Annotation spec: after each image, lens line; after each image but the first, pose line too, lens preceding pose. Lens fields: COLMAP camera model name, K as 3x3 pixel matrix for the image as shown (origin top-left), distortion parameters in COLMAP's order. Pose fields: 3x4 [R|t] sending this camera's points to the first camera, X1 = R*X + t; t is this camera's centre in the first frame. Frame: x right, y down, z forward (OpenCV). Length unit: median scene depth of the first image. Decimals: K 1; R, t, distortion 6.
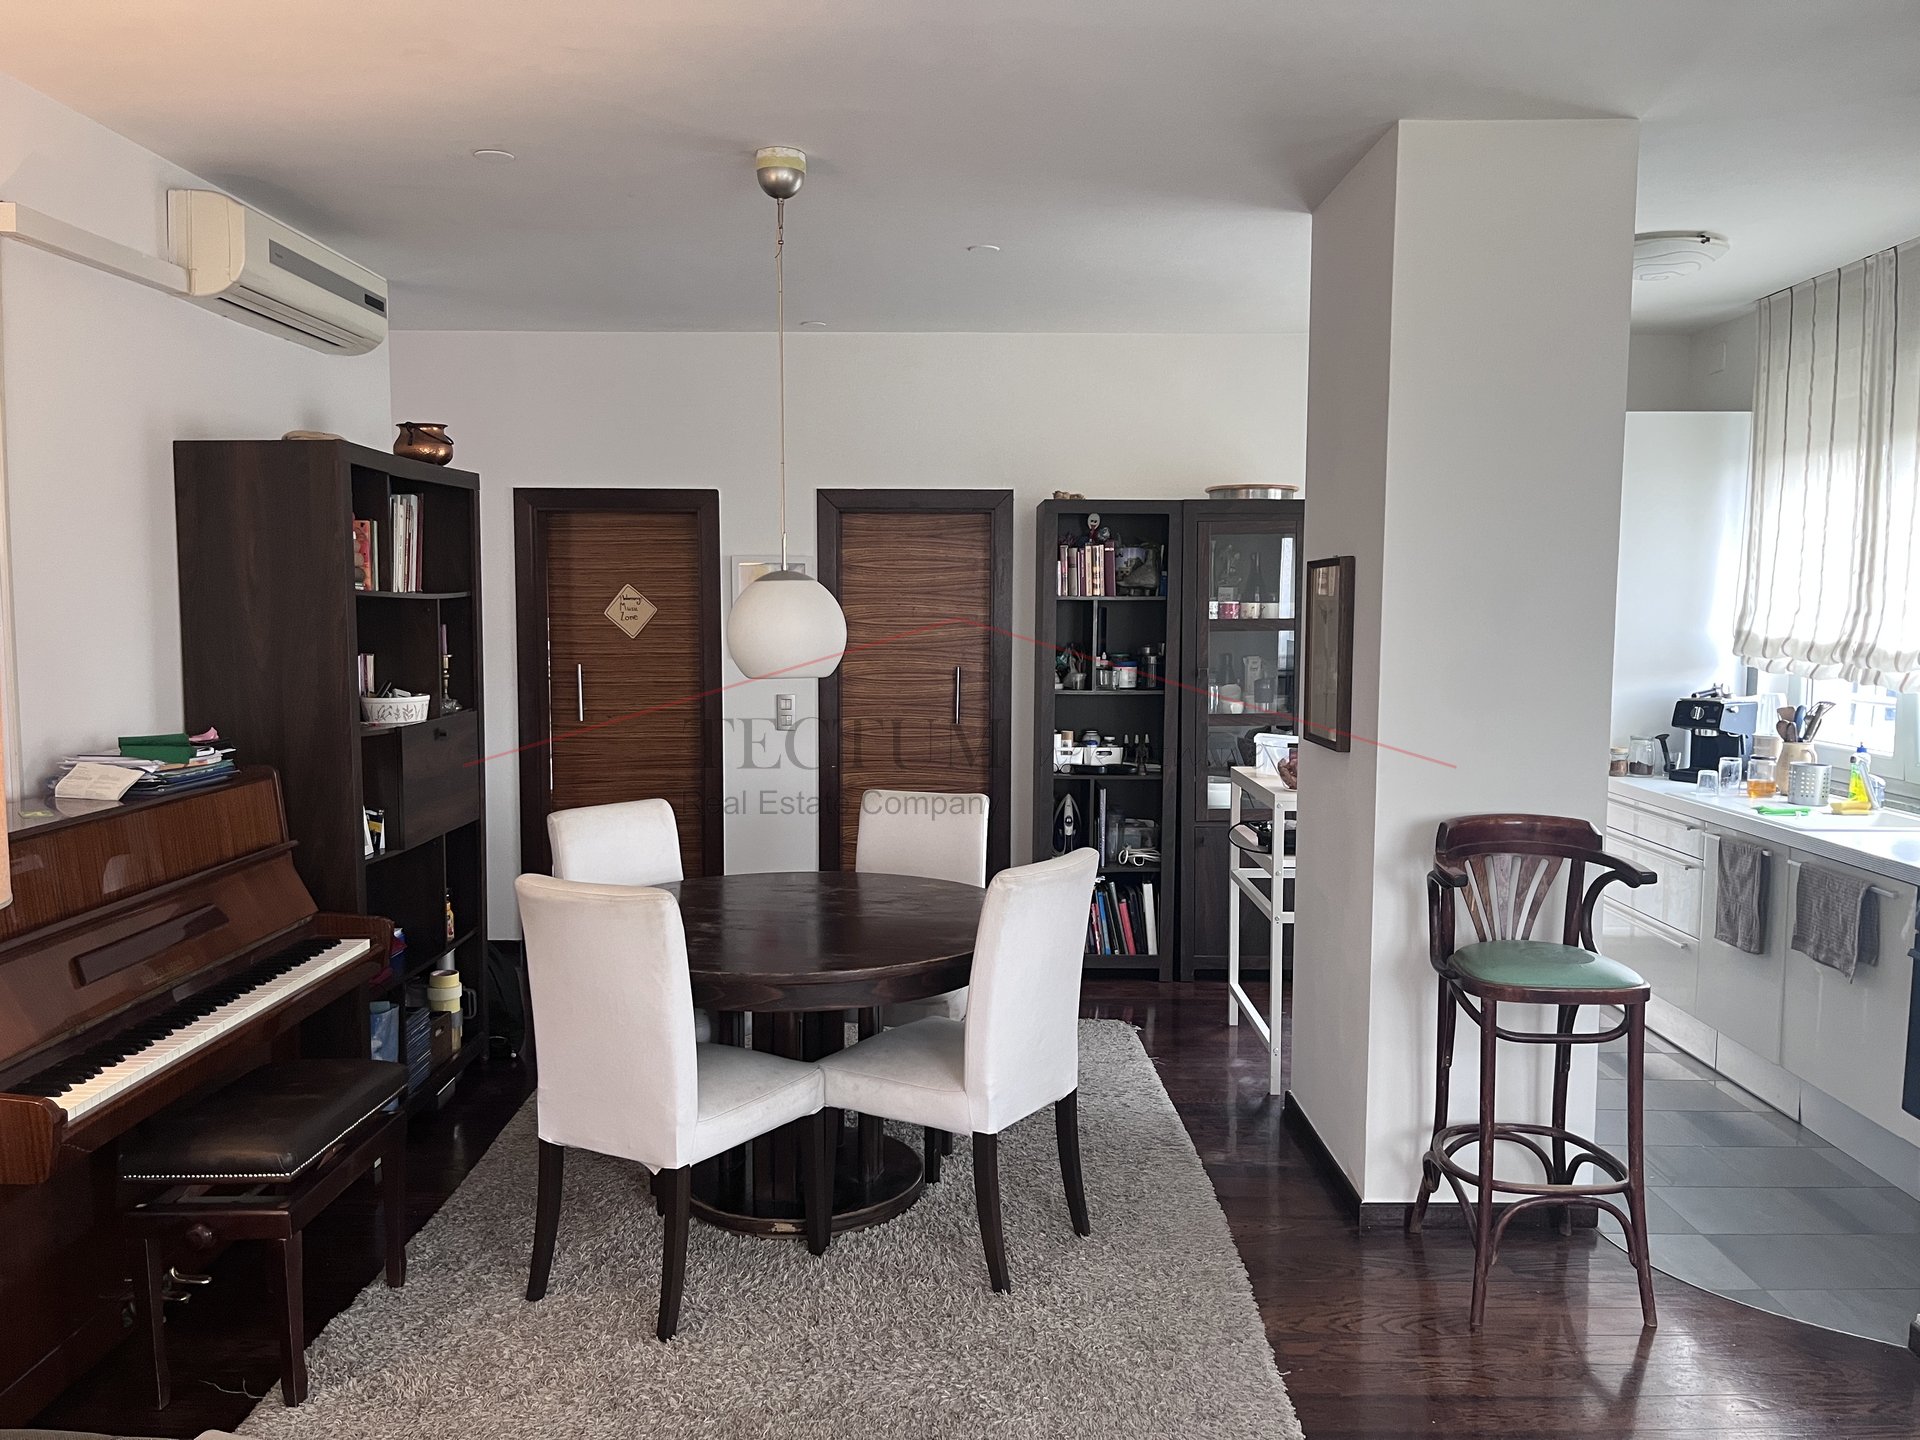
lens RADIAL K [[1456.5, 0, 955.9], [0, 1456.5, 719.7], [0, 0, 1]] dist [0.061788, -0.085870]
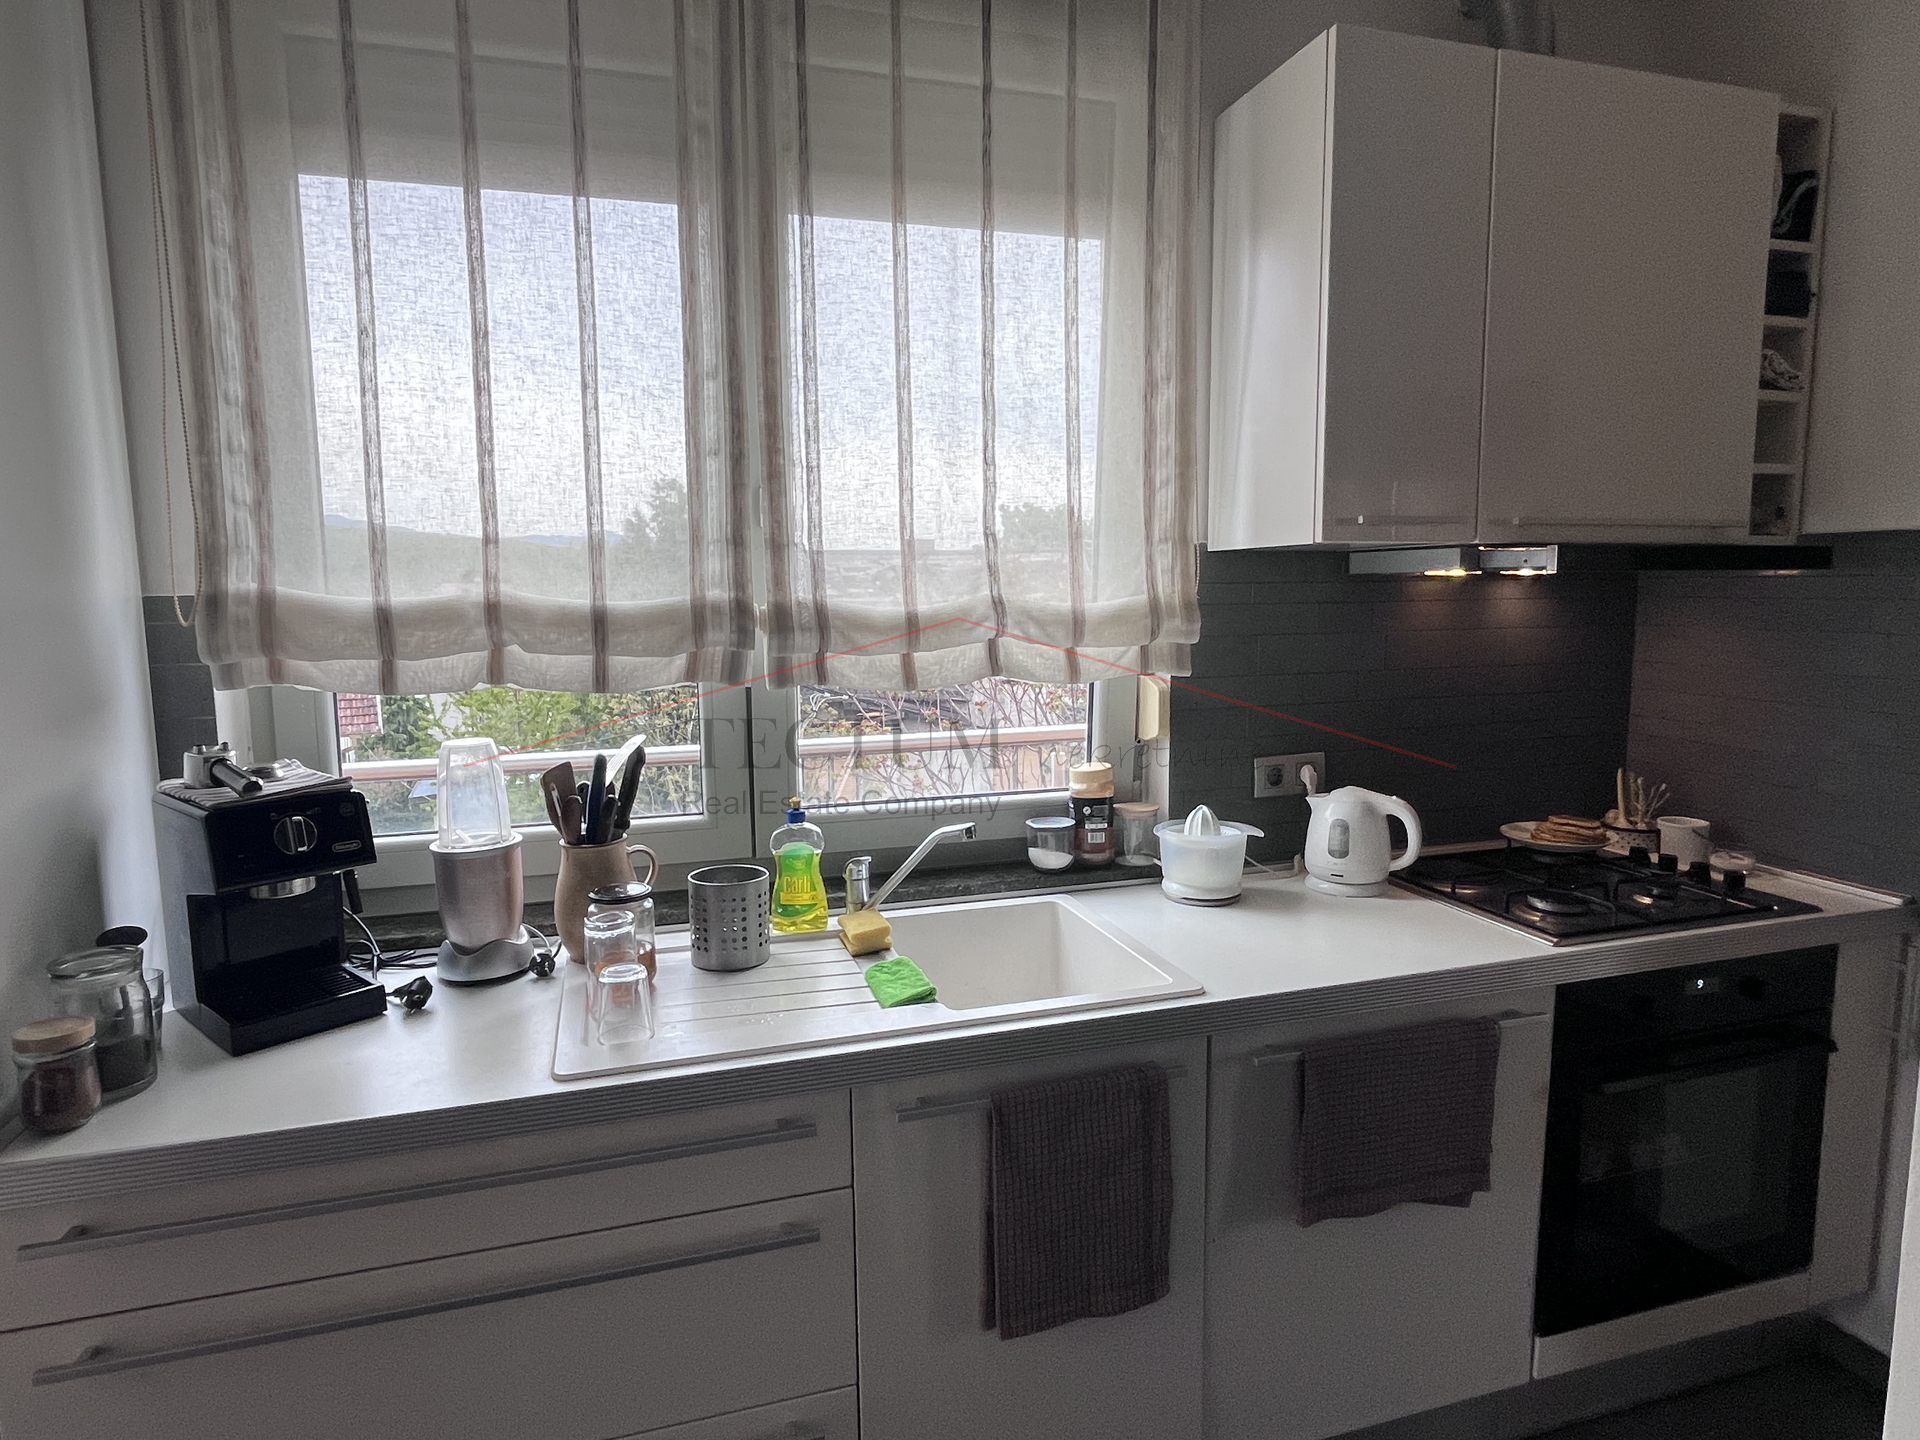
lens RADIAL K [[1066.1, 0, 951.6], [0, 1066.1, 714.9], [0, 0, 1]] dist [-0.003277, -0.000782]
pose [[-0.303871, -0.112443, 0.946054, 0.262171], [0.087772, 0.985484, 0.145322, -0.062278], [-0.948661, 0.127196, -0.289591, 1.060406]]
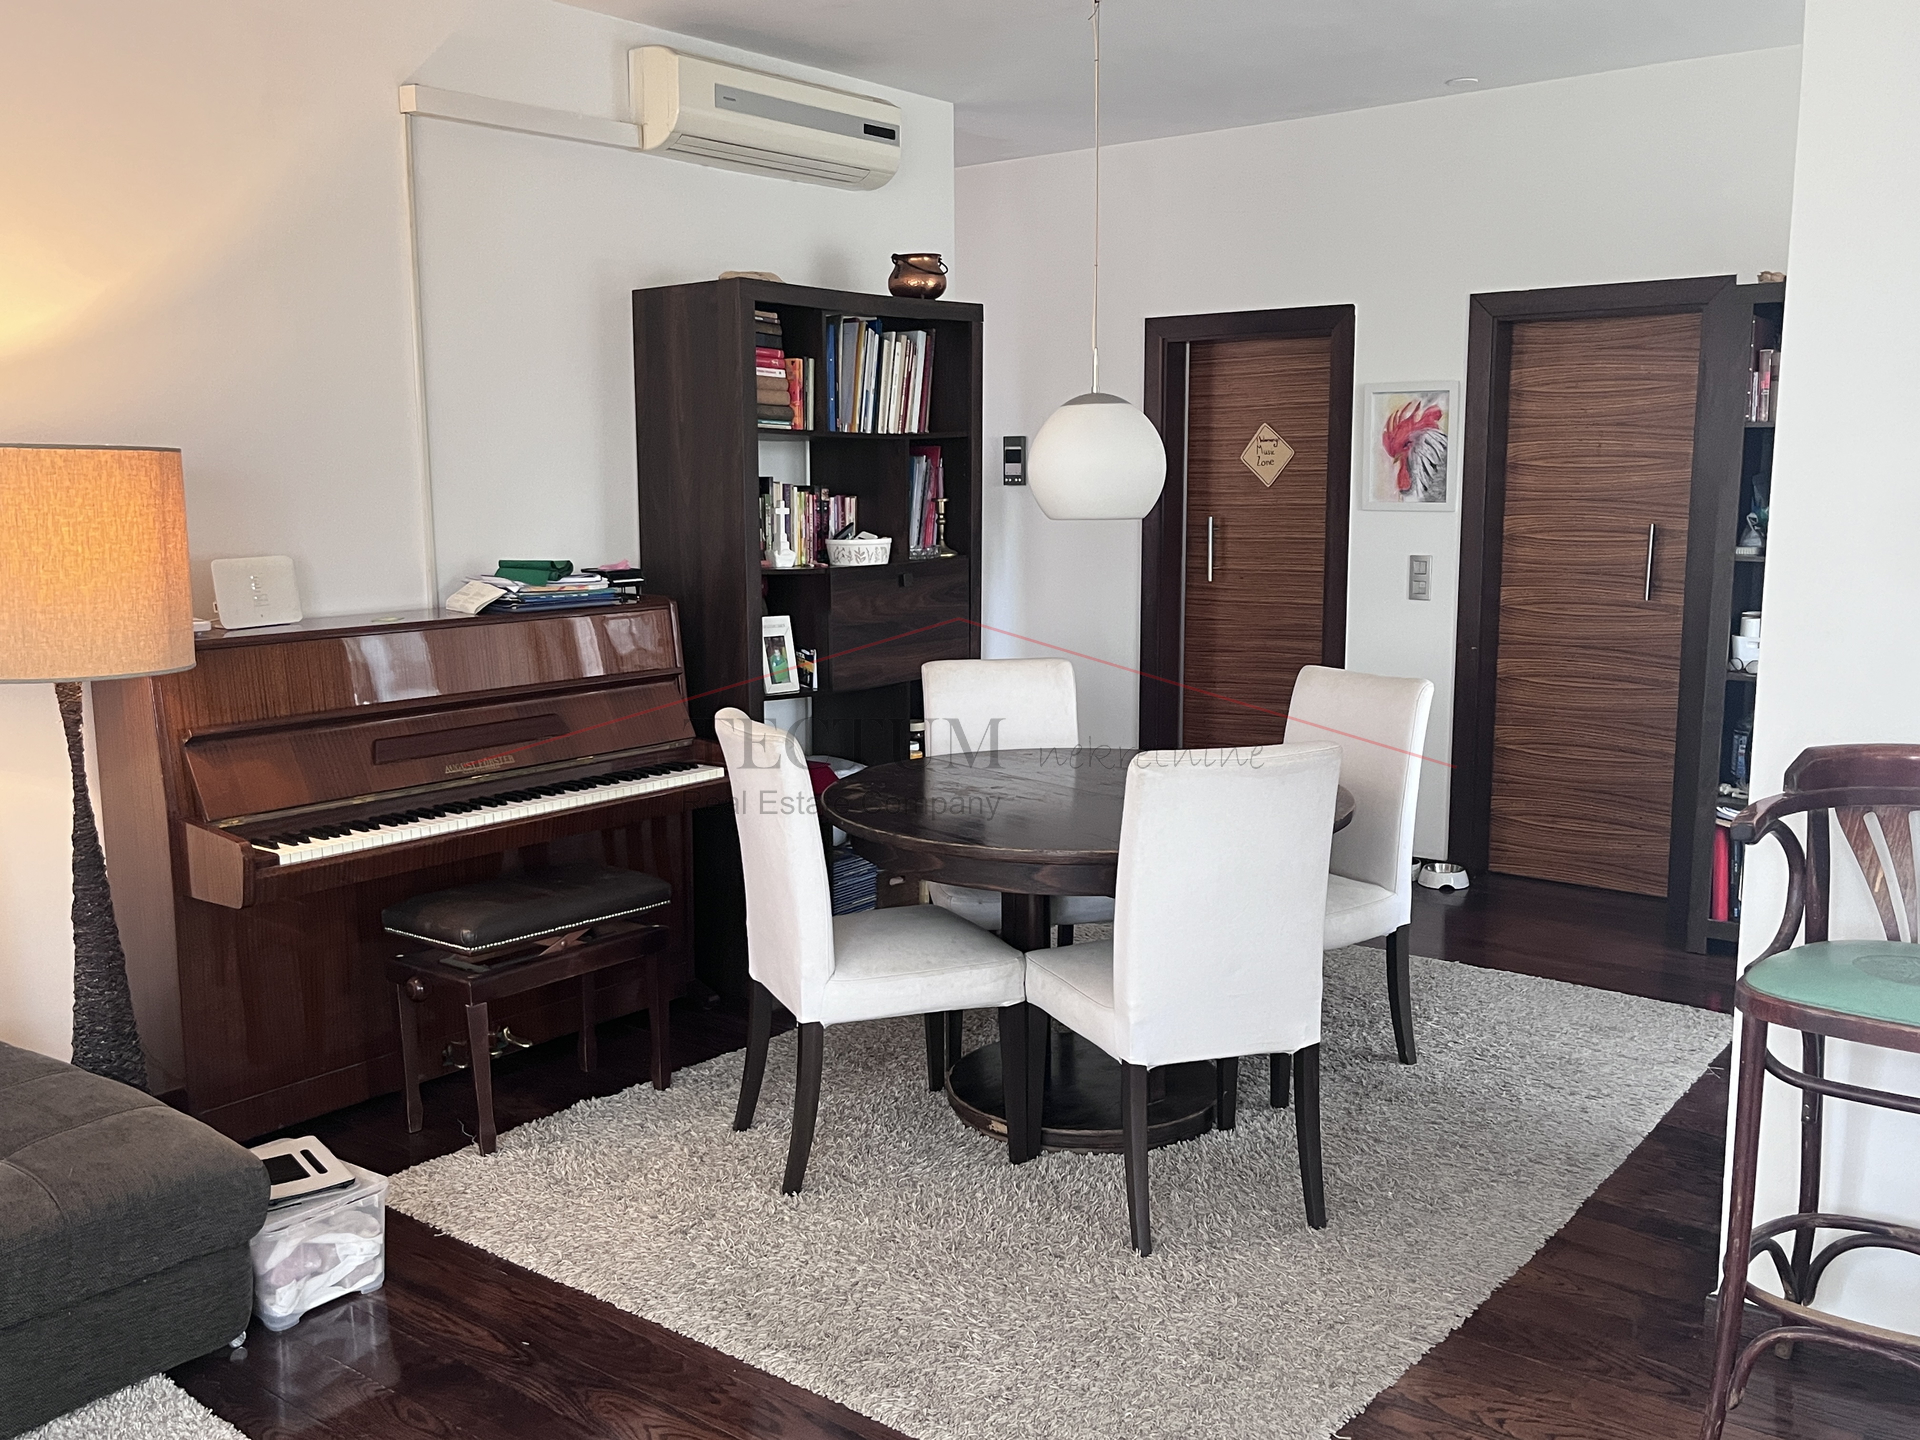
lens RADIAL K [[1698.0, 0, 967.6], [0, 1698.0, 718.2], [0, 0, 1]] dist [0.072765, -0.125075]
pose [[0.789267, 0.082176, -0.608527, 0.362464], [-0.041005, 0.995846, 0.081295, 0.008068], [0.612680, -0.039211, 0.789358, 0.126285]]
